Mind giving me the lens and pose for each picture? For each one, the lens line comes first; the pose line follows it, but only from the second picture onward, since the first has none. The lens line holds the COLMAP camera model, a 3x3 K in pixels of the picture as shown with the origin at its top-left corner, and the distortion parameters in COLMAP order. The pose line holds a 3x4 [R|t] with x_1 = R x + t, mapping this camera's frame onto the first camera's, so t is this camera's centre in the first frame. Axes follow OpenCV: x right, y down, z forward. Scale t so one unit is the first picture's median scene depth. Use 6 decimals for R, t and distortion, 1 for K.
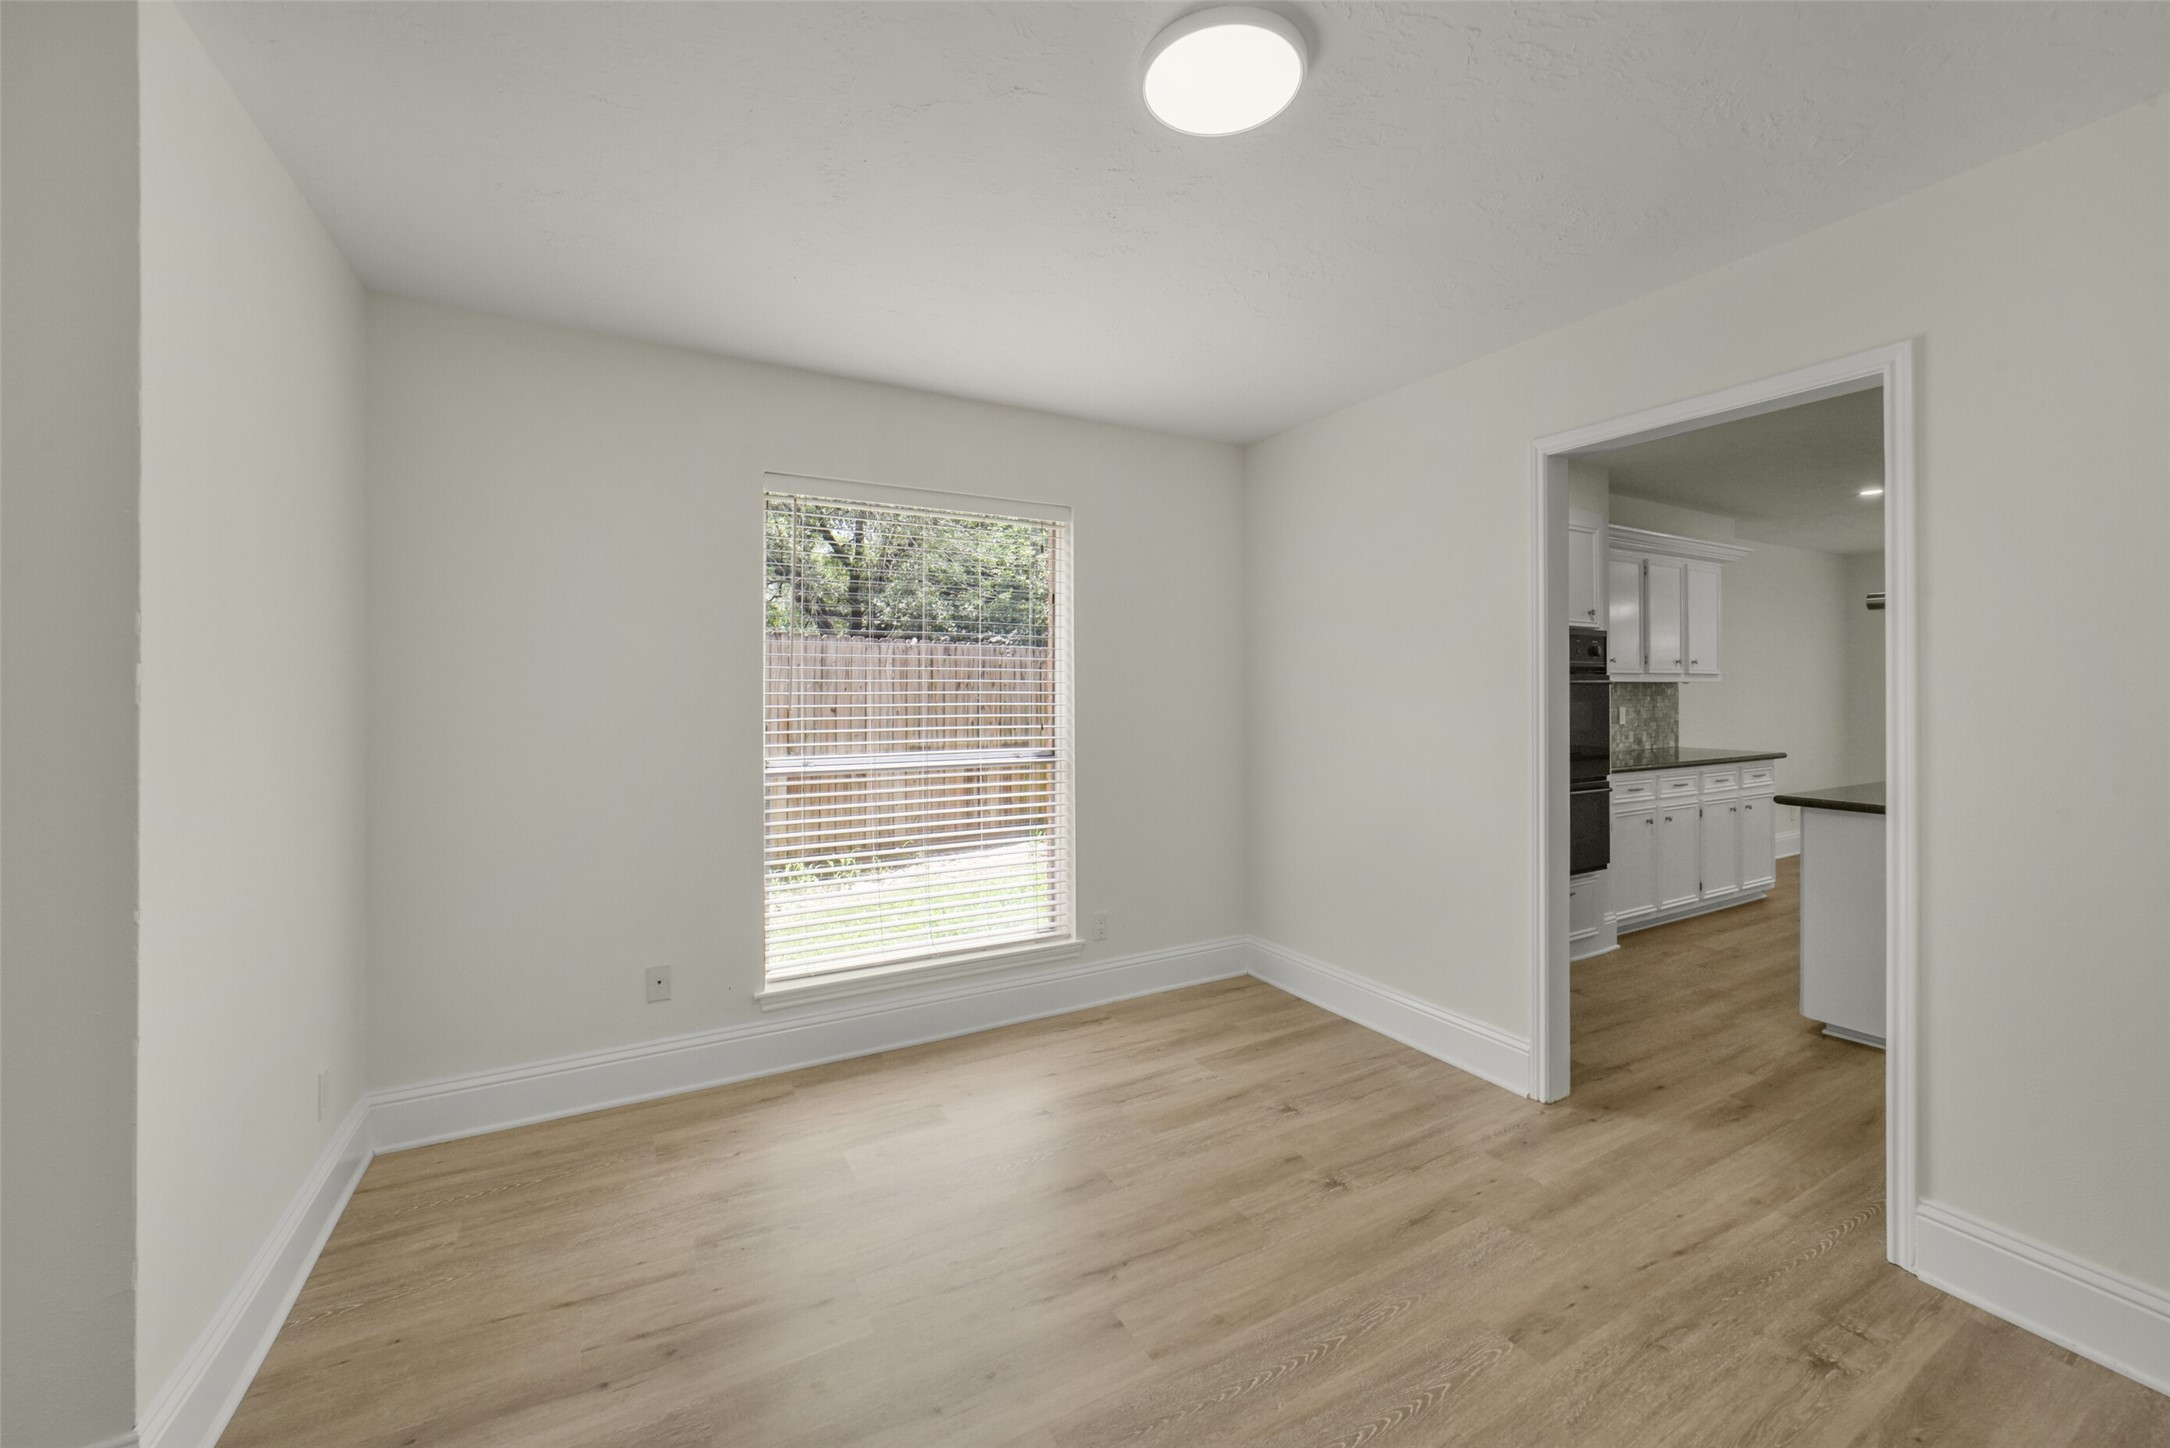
lens RADIAL K [[842.1, 0, 1104.8], [0, 842.1, 691.5], [0, 0, 1]] dist [-0.001020, 0.000418]
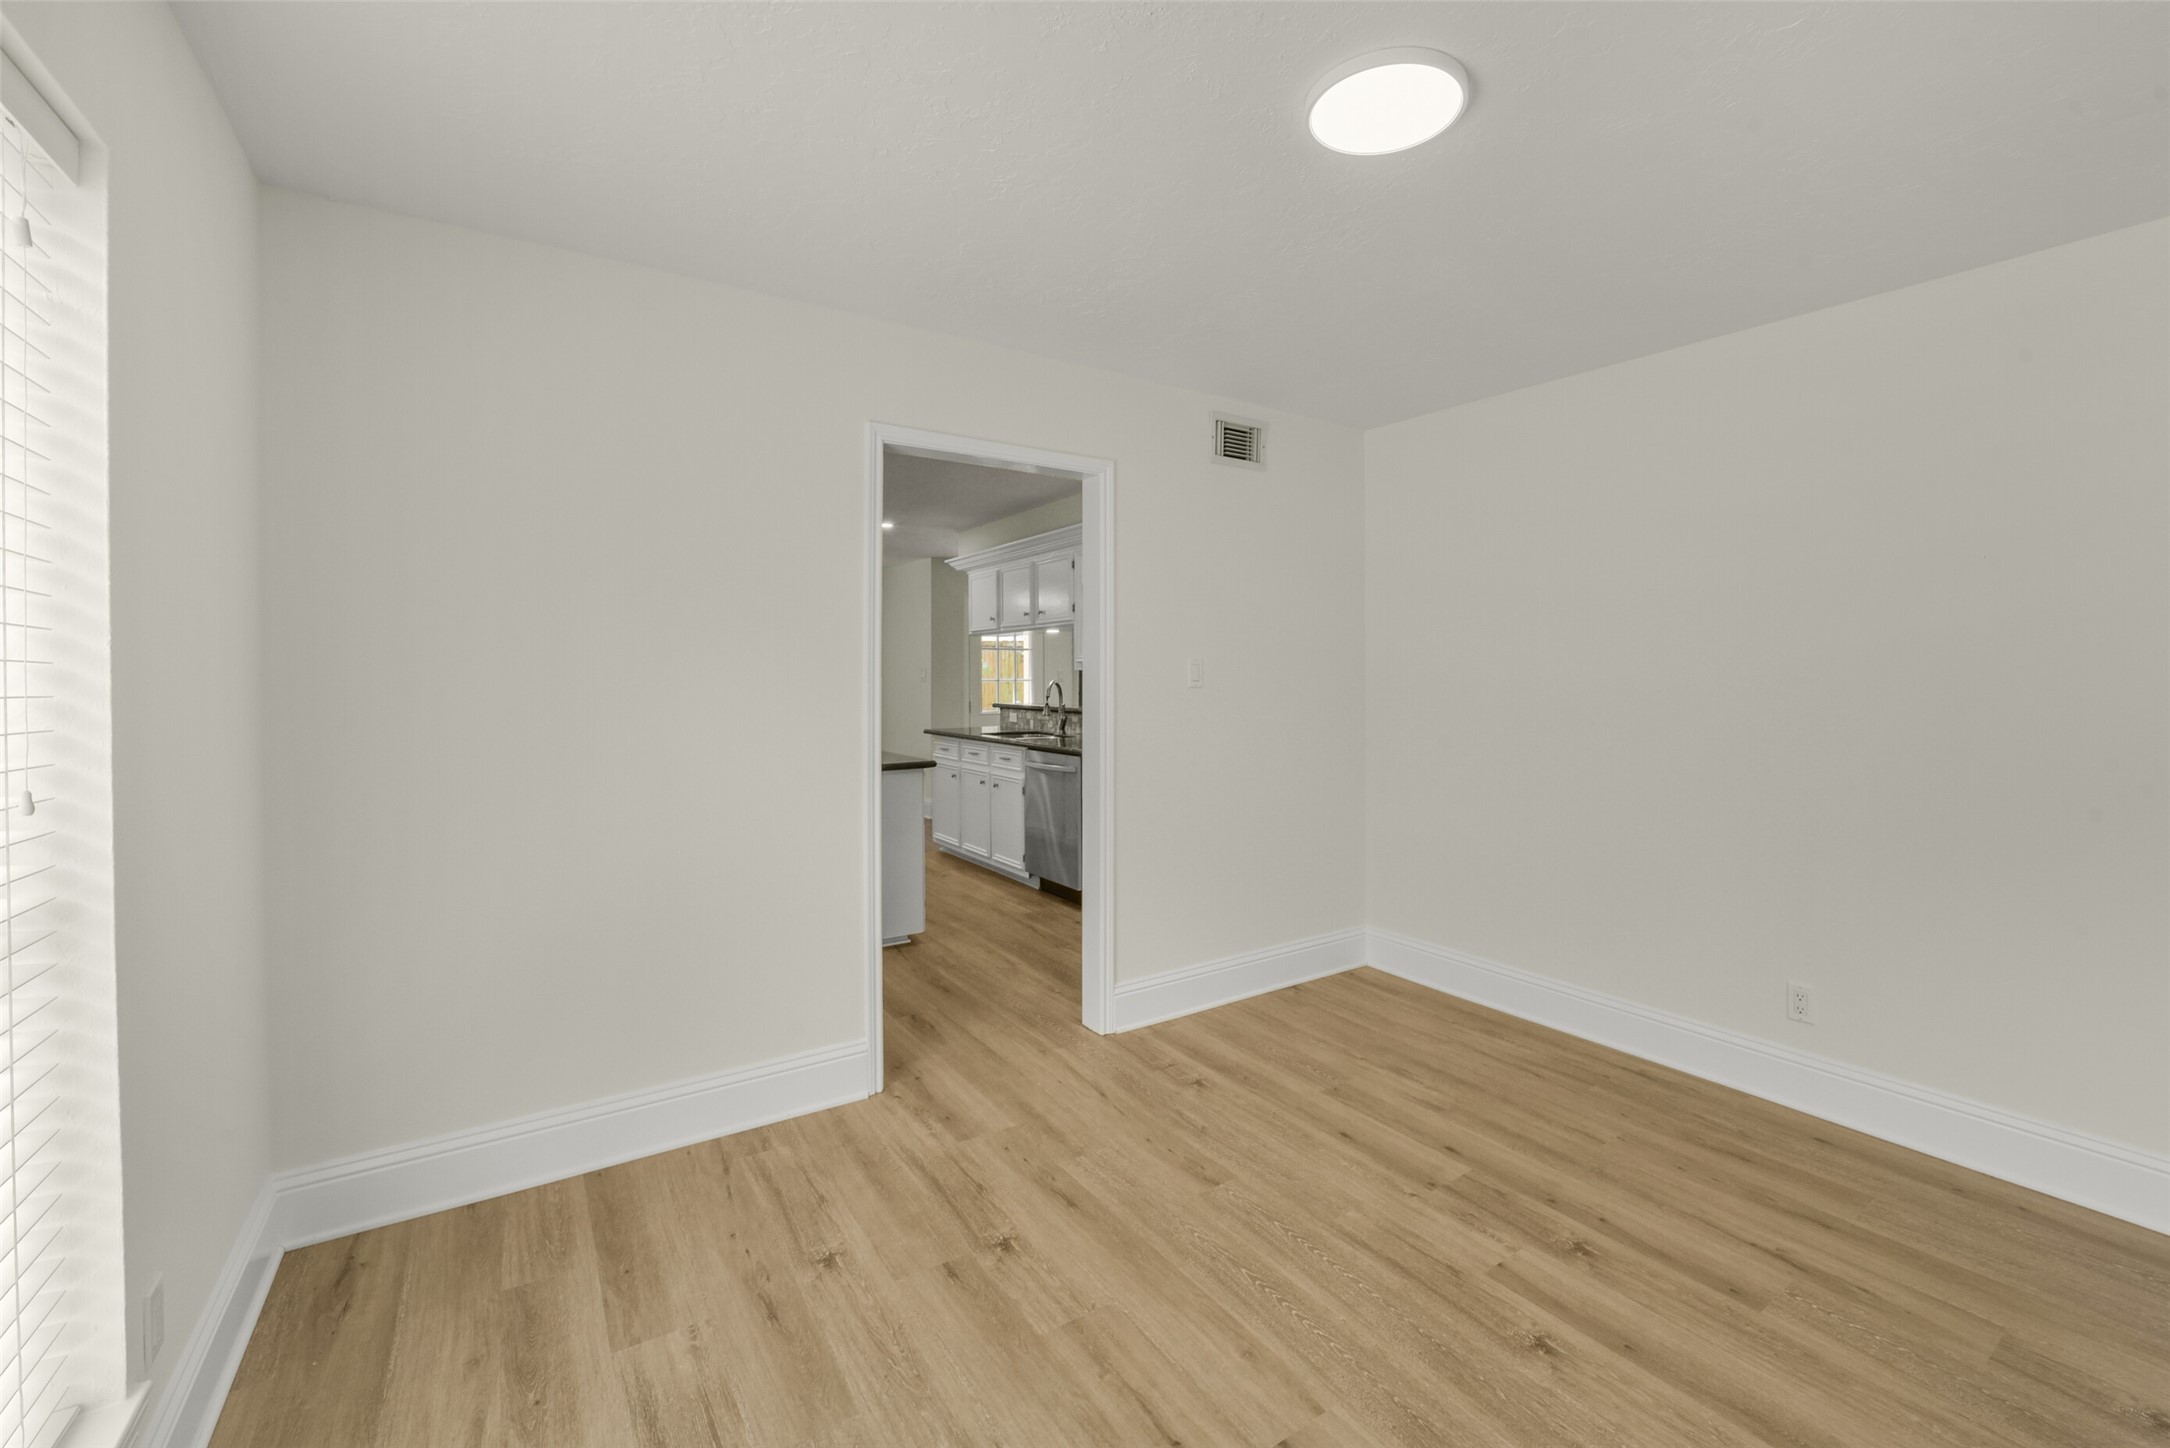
lens RADIAL K [[891.1, 0, 1095.8], [0, 891.1, 687.3], [0, 0, 1]] dist [-0.017662, 0.001026]
pose [[-0.069418, -0.011055, 0.997526, -0.597208], [-0.002080, 0.999938, 0.010937, -0.005353], [-0.997586, -0.001315, -0.069437, 0.897307]]
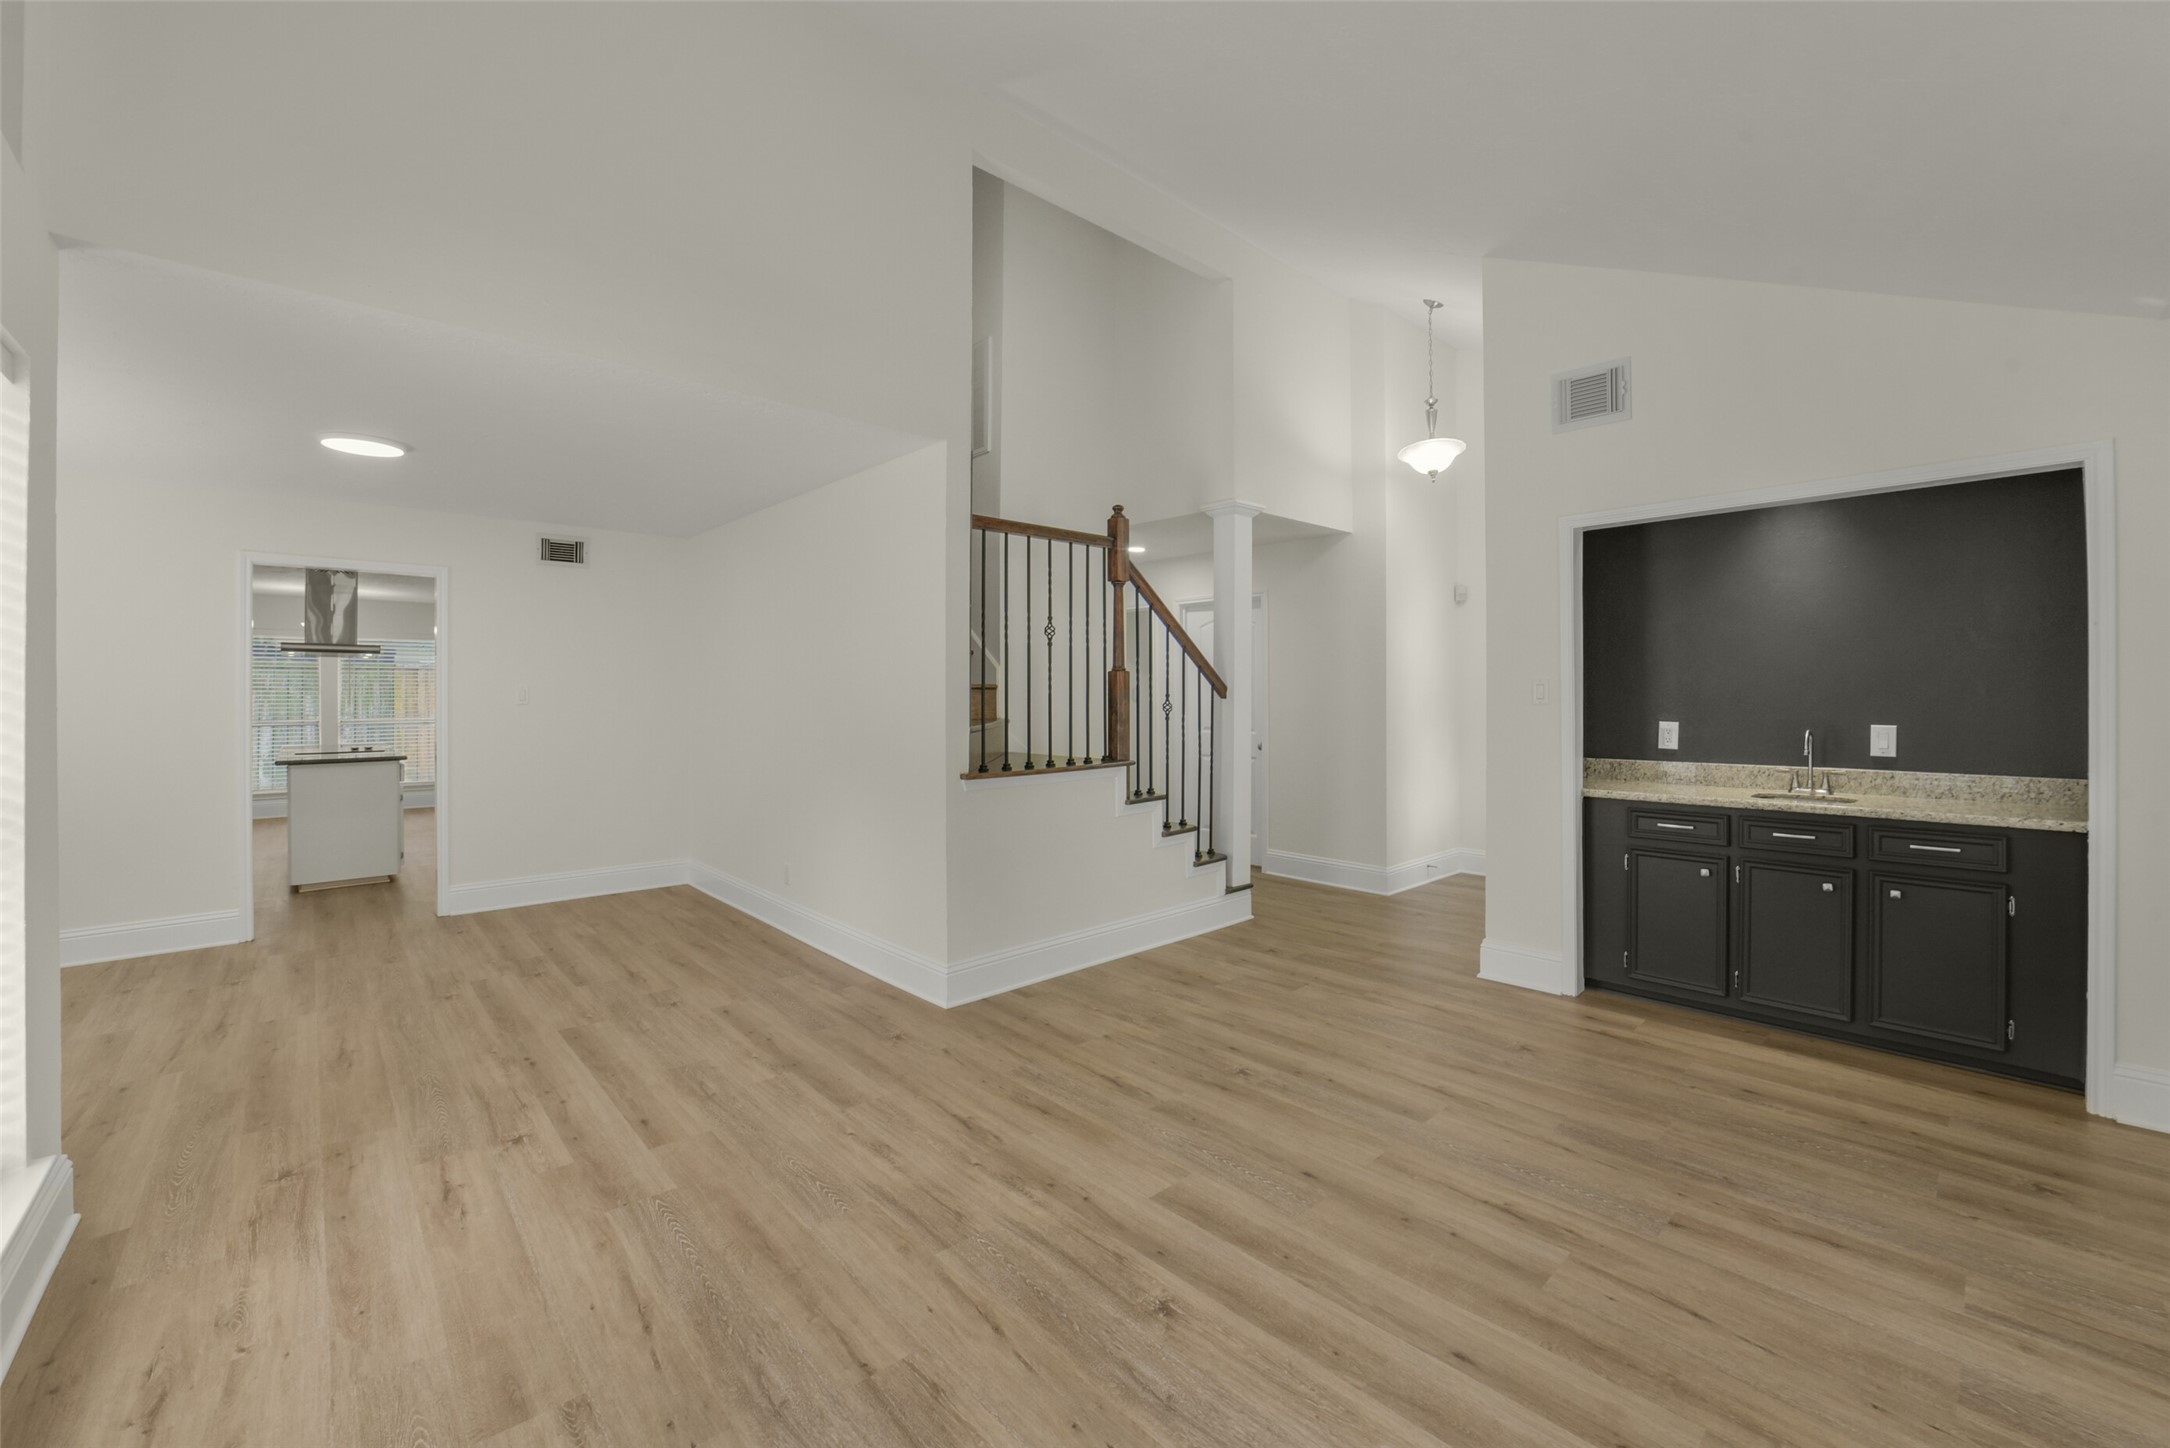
lens RADIAL K [[891.1, 0, 1095.8], [0, 891.1, 687.3], [0, 0, 1]] dist [-0.017662, 0.001026]
pose [[-0.224162, 0.016165, 0.974418, -1.747056], [0.000086, 0.999863, -0.016567, 0.001569], [-0.974552, -0.003630, -0.224132, -0.302729]]
